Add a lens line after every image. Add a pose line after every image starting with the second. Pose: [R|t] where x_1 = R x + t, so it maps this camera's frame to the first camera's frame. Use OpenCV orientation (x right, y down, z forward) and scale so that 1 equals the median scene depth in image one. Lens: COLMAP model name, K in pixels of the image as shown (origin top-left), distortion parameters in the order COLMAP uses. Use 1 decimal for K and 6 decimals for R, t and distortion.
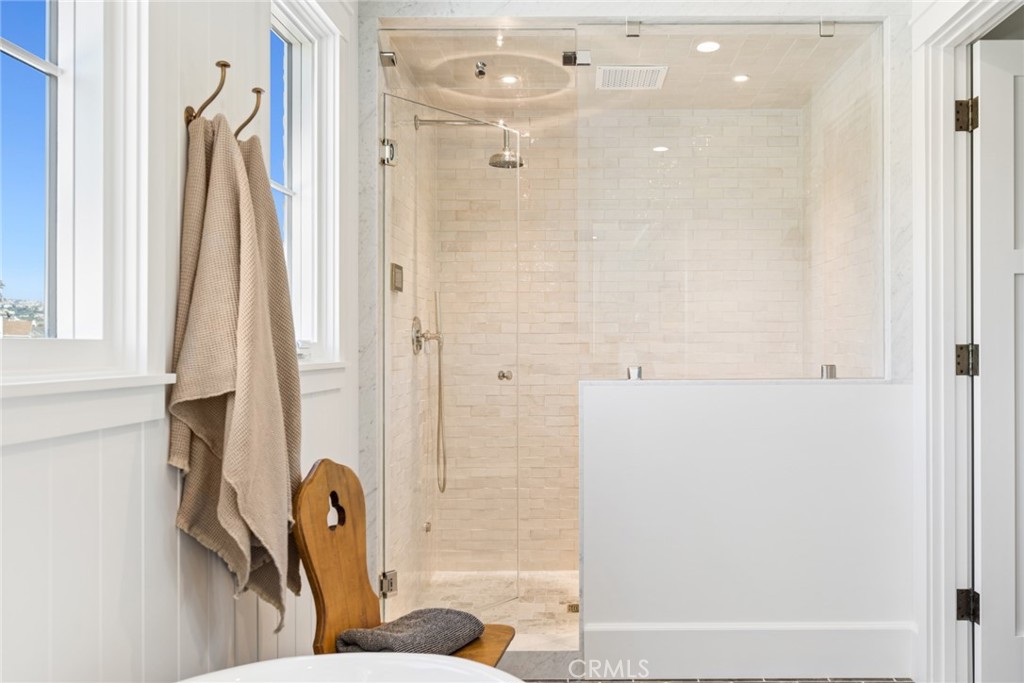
lens RADIAL K [[796.3, 0, 512.0], [0, 796.3, 341.5], [0, 0, 1]] dist [0.000082, -0.002845]
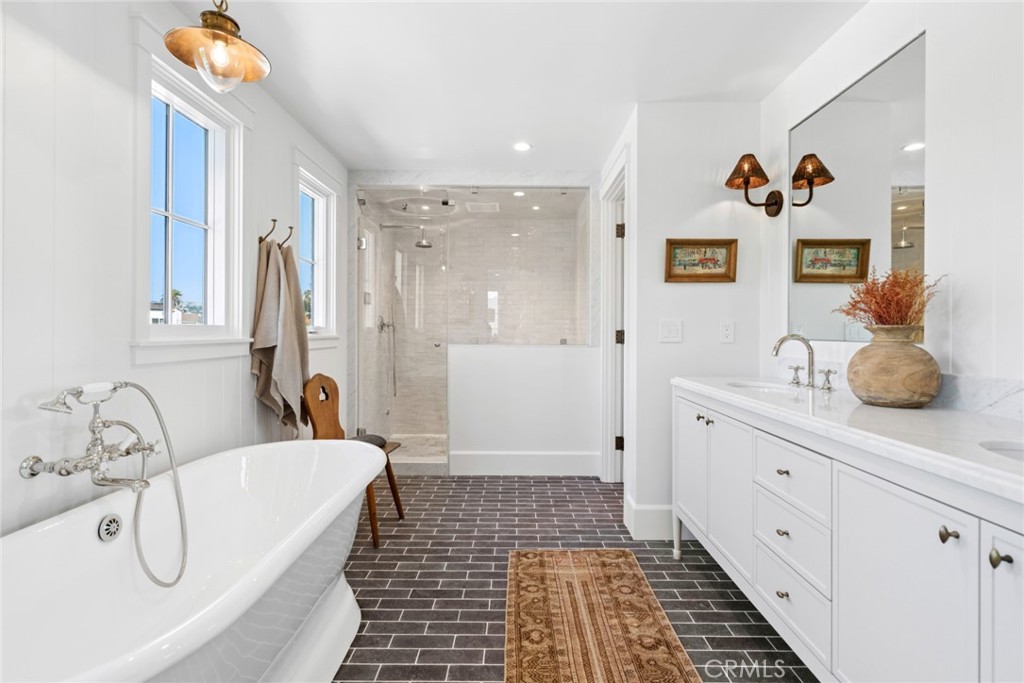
lens RADIAL K [[452.9, 0, 511.3], [0, 452.9, 330.9], [0, 0, 1]] dist [0.000048, 0.000052]
pose [[0.998045, 0.007718, 0.062019, 0.276423], [-0.008156, 0.999944, 0.006810, -0.001066], [-0.061963, -0.007302, 0.998052, -0.455963]]
